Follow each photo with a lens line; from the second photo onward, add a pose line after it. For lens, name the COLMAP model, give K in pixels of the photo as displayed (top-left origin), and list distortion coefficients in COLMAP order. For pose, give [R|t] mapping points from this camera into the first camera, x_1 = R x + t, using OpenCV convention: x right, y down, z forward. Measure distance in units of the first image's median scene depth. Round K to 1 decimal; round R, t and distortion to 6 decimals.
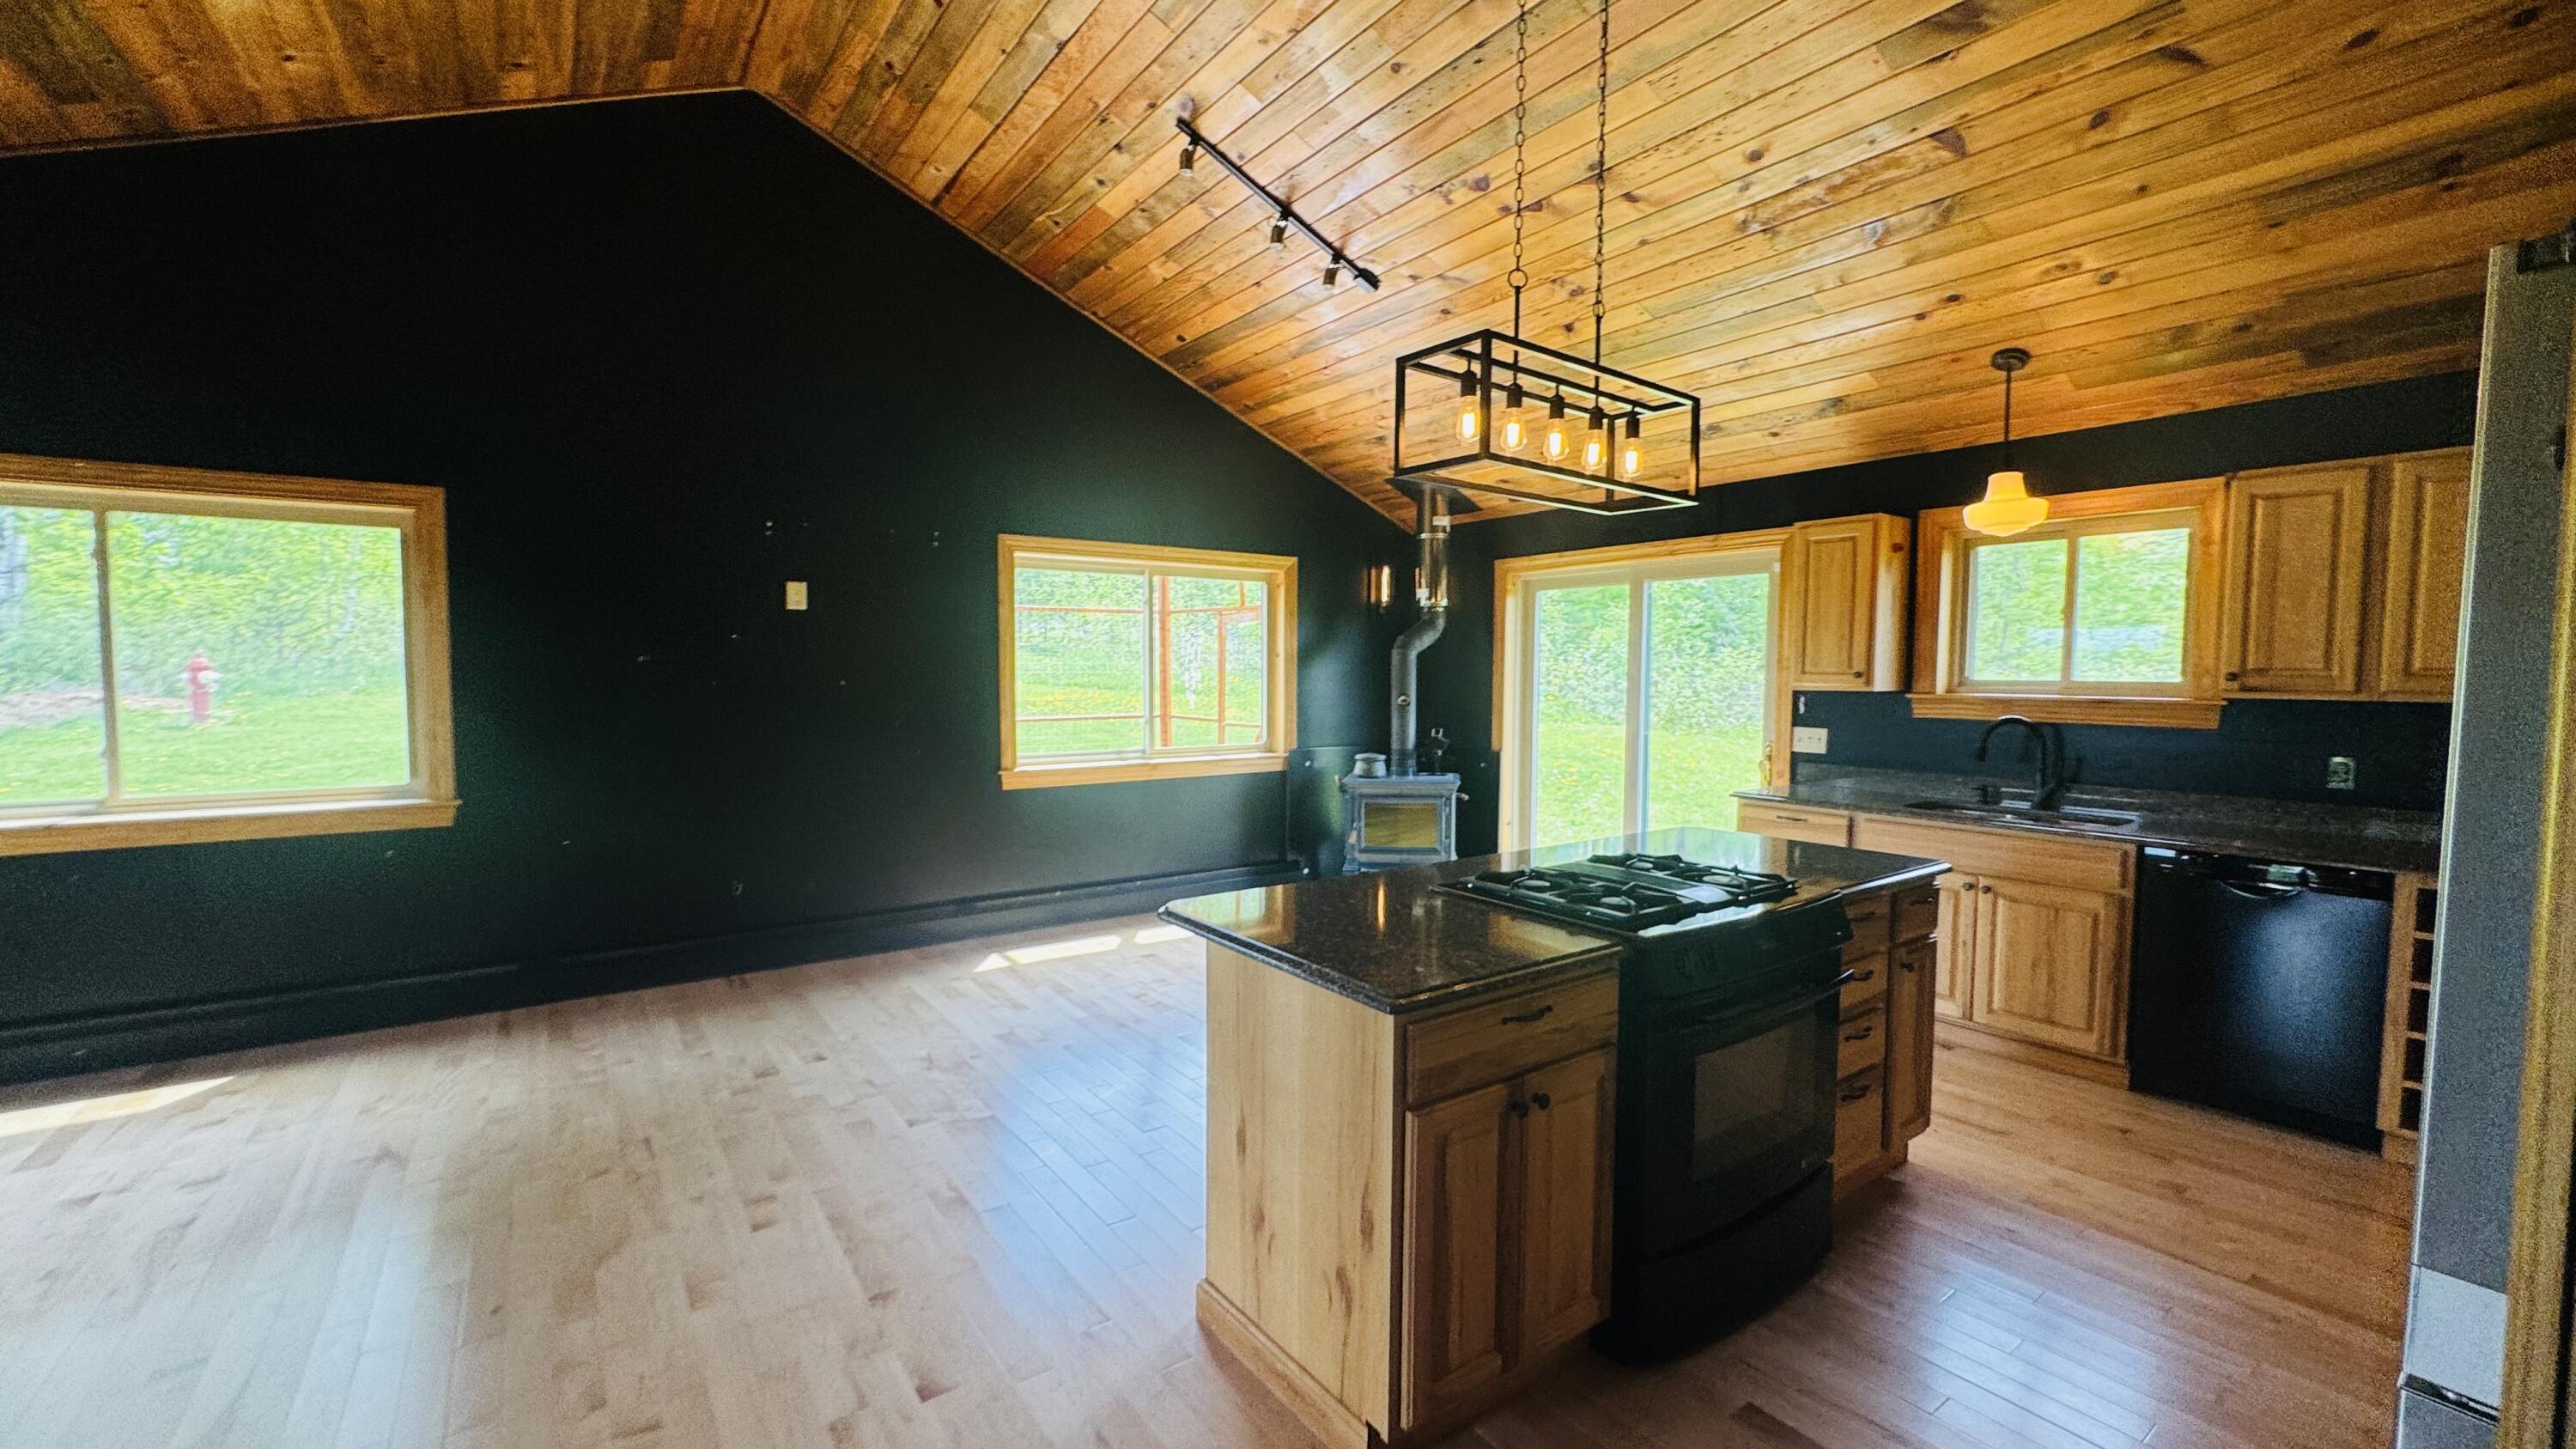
lens RADIAL K [[1042.6, 0, 1288.0], [0, 1042.6, 724.5], [0, 0, 1]] dist [0.001705, 0.000296]
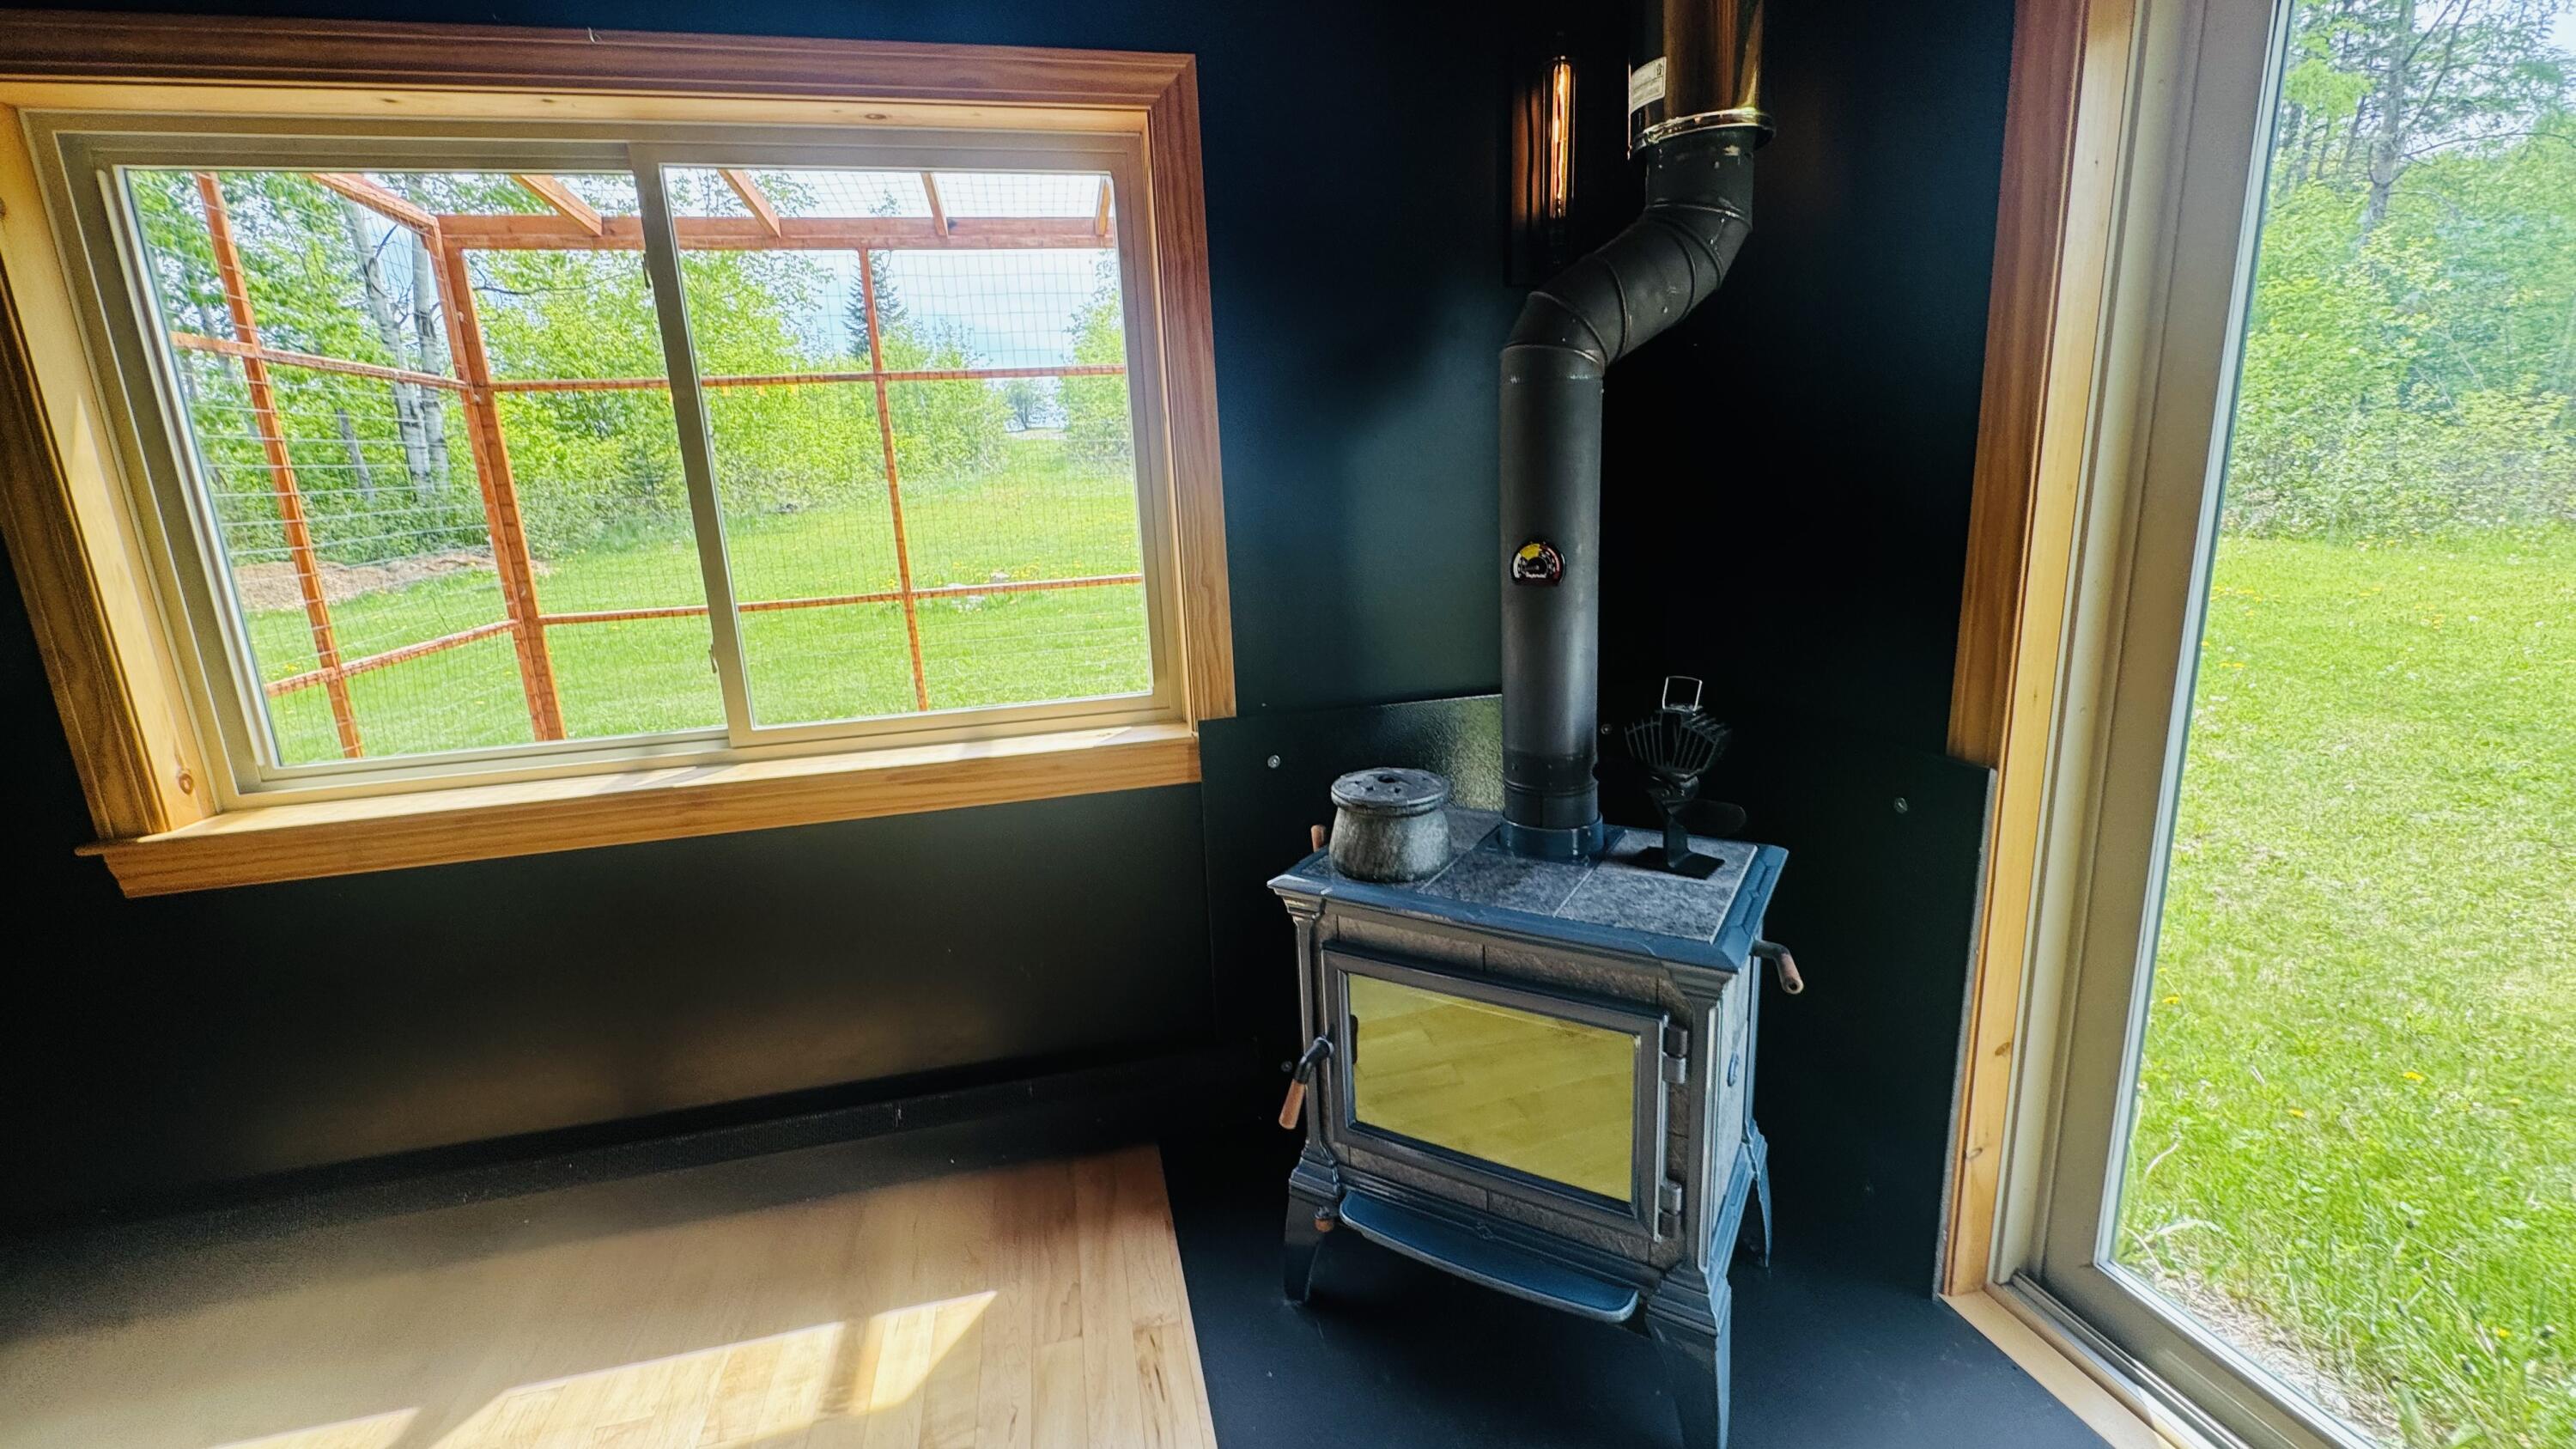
lens RADIAL K [[1042.6, 0, 1288.0], [0, 1042.6, 724.5], [0, 0, 1]] dist [0.001705, 0.000296]
pose [[0.924927, 0.034428, -0.378583, 0.049541], [0.030610, 0.985911, 0.164443, -0.008846], [0.378911, -0.163687, 0.910842, 0.245124]]
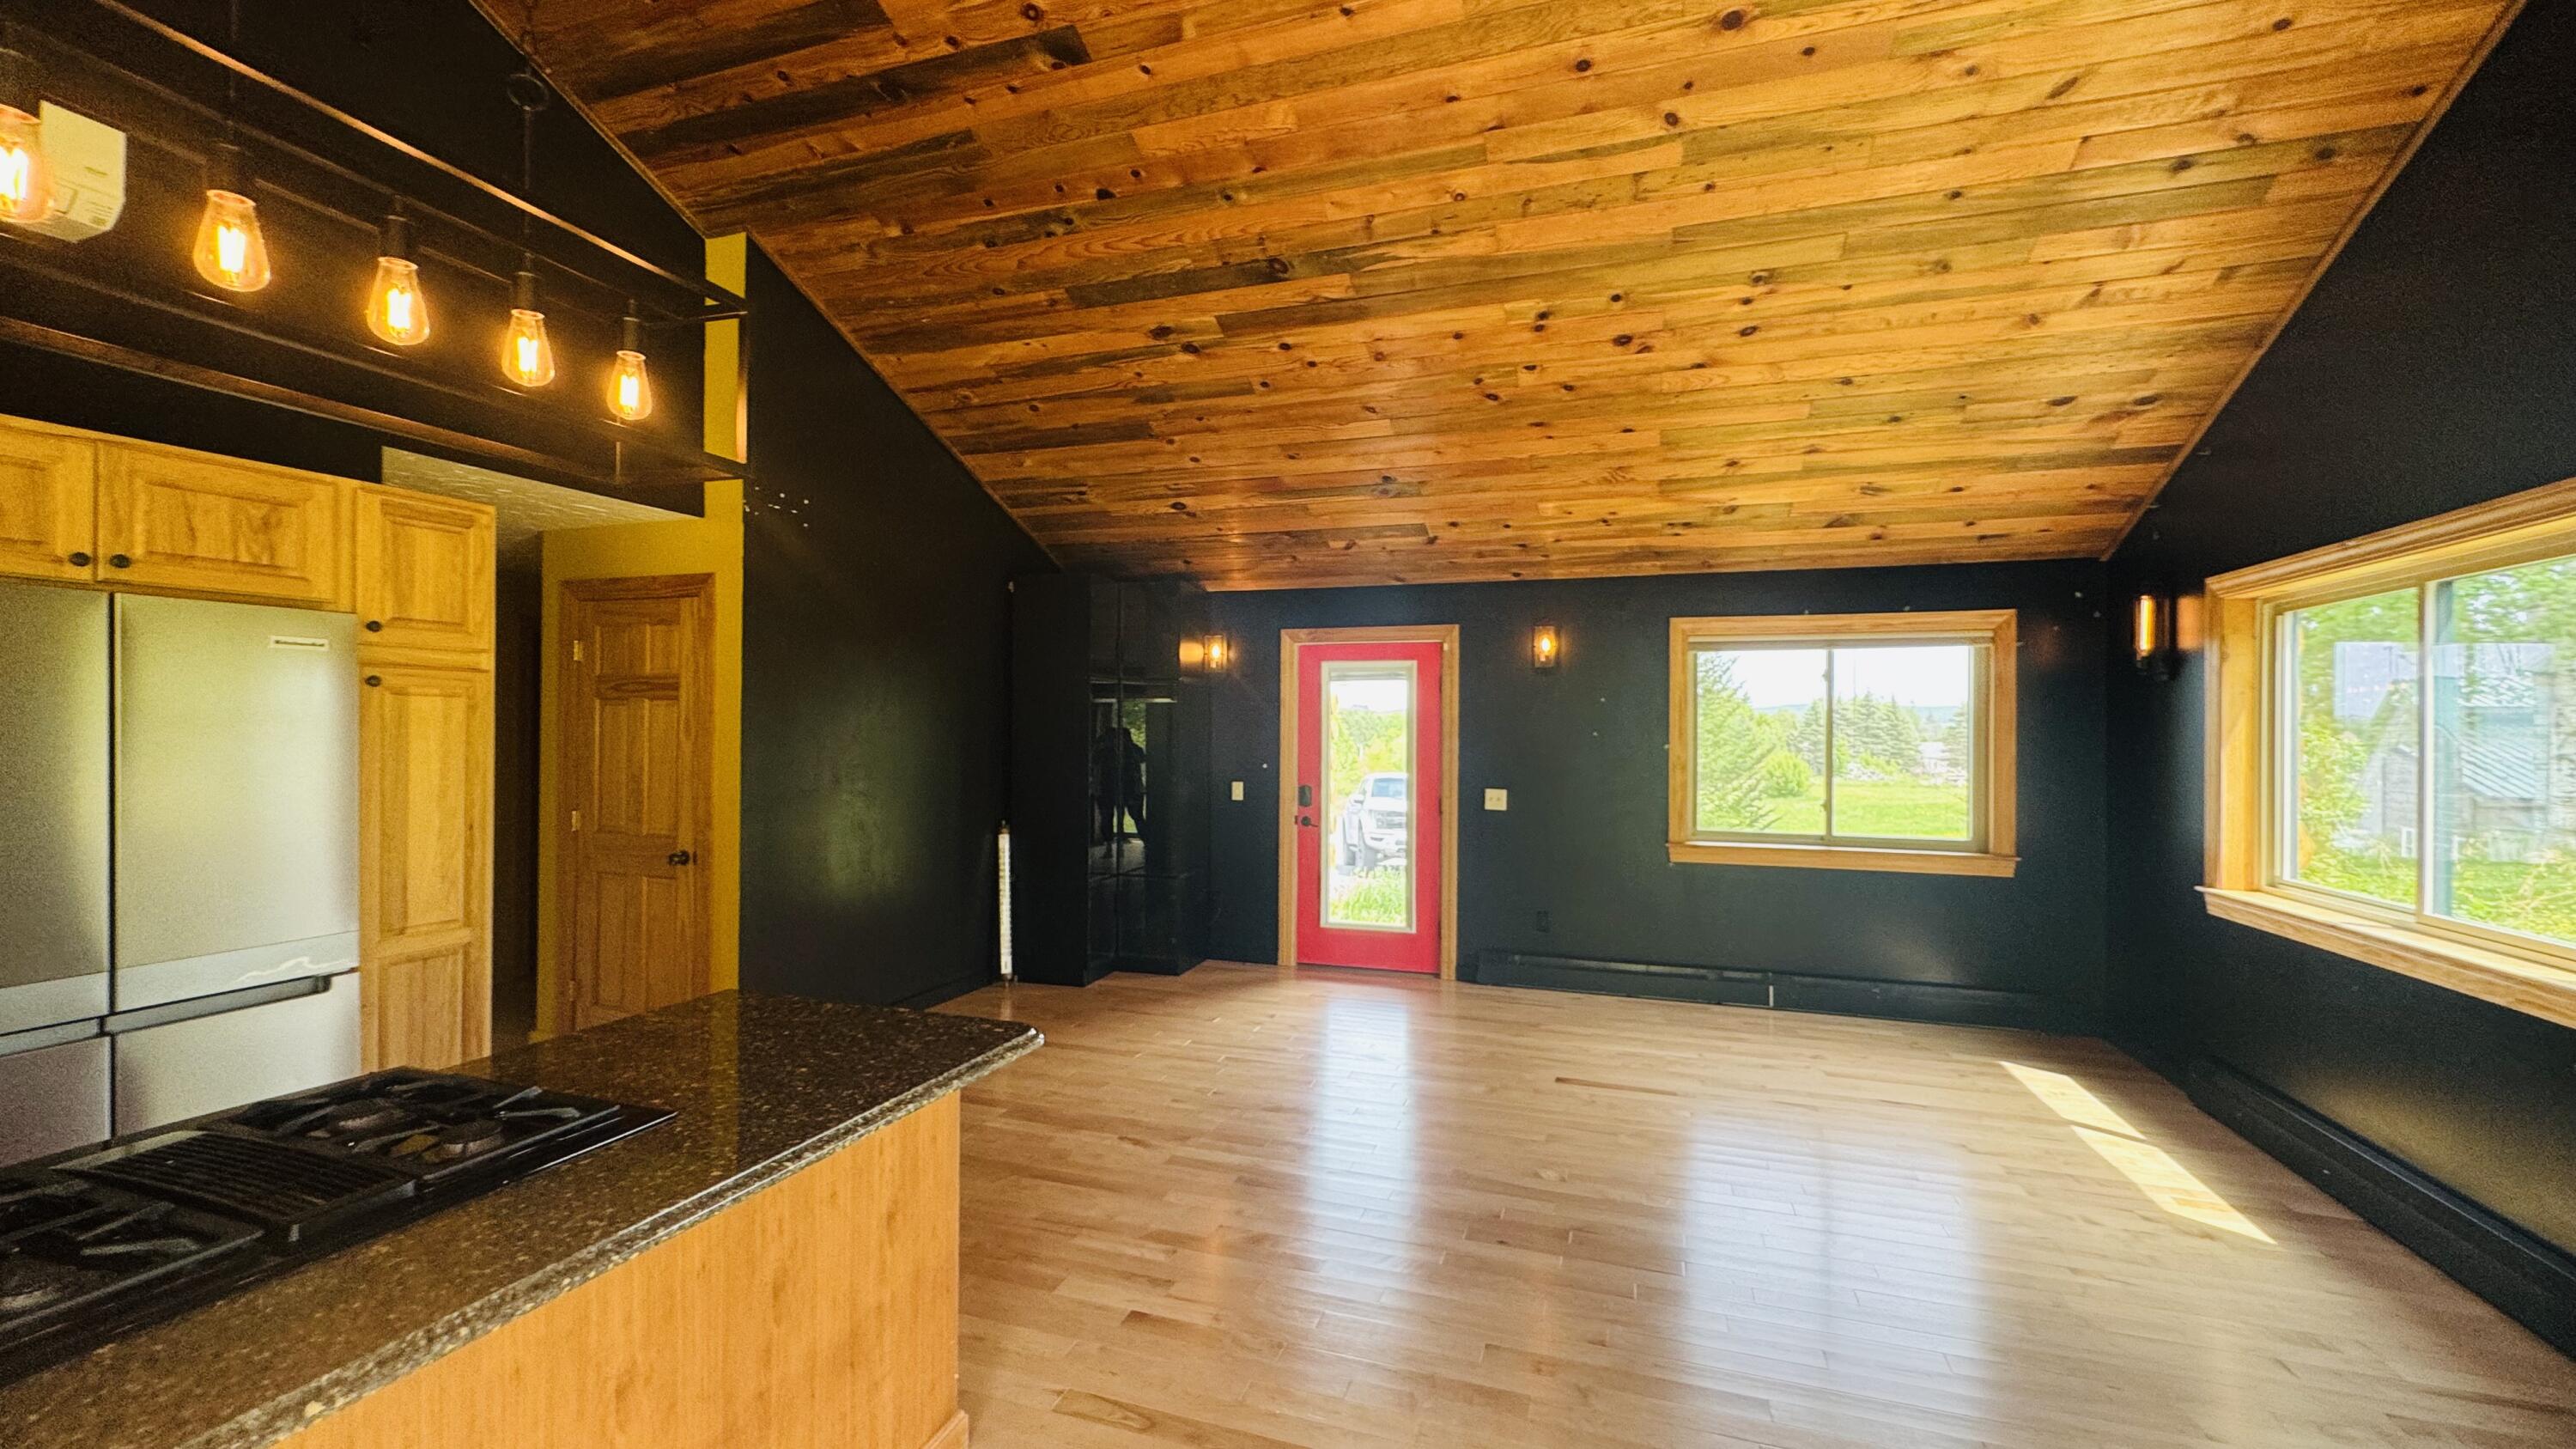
lens RADIAL K [[1042.6, 0, 1288.0], [0, 1042.6, 724.5], [0, 0, 1]] dist [0.001705, 0.000296]
pose [[-0.815552, -0.016336, -0.578453, 0.141353], [-0.045332, 0.998333, 0.035719, -0.072984], [0.576905, 0.055353, -0.814933, 1.153312]]
